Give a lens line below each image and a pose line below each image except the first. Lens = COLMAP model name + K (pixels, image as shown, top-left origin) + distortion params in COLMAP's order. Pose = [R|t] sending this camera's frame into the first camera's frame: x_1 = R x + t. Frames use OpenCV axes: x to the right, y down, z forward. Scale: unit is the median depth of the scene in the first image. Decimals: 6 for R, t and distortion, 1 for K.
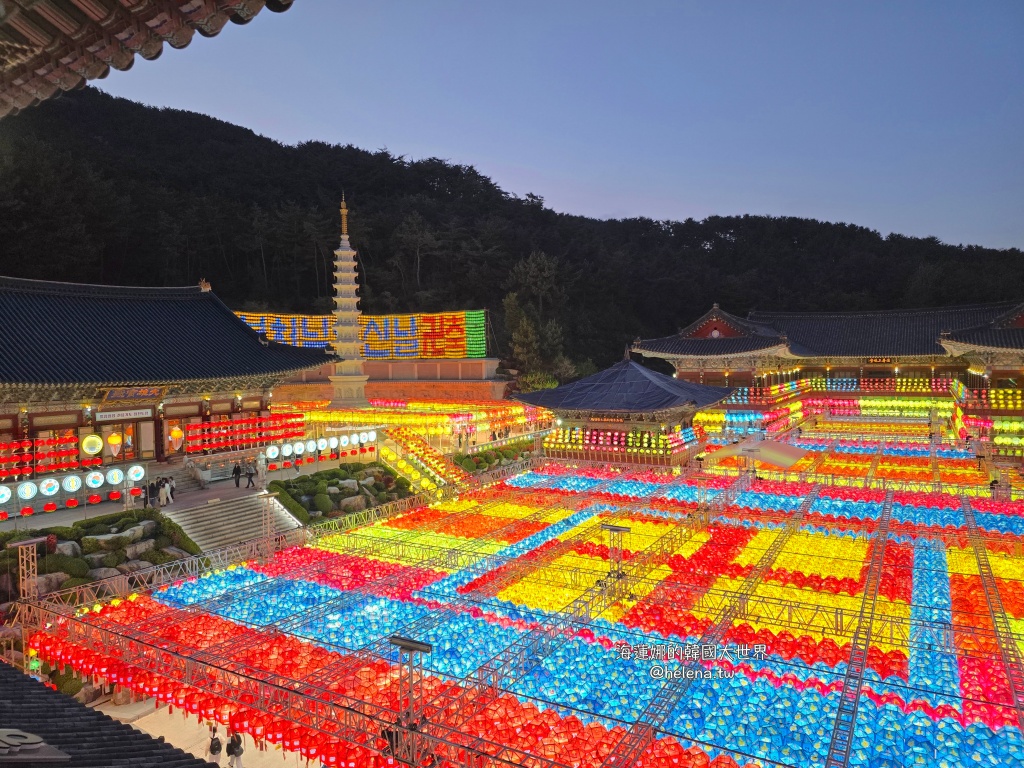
lens RADIAL K [[681.9, 0, 514.0], [0, 681.9, 382.3], [0, 0, 1]] dist [0.068527, -0.072028]
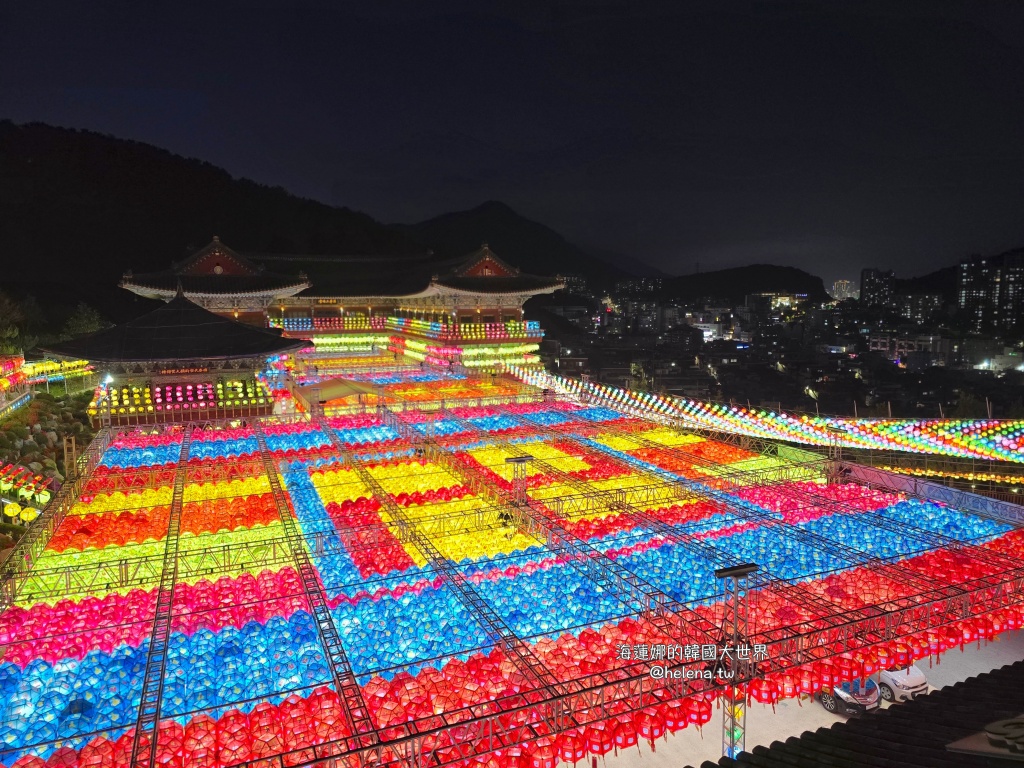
lens RADIAL K [[718.9, 0, 512.0], [0, 718.9, 384.0], [0, 0, 1]] dist [-0.093250, -0.002344]
pose [[0.518591, -0.088648, 0.850415, -0.443014], [0.019000, 0.995560, 0.092191, -0.000144], [-0.854811, -0.031652, 0.517973, 0.259862]]
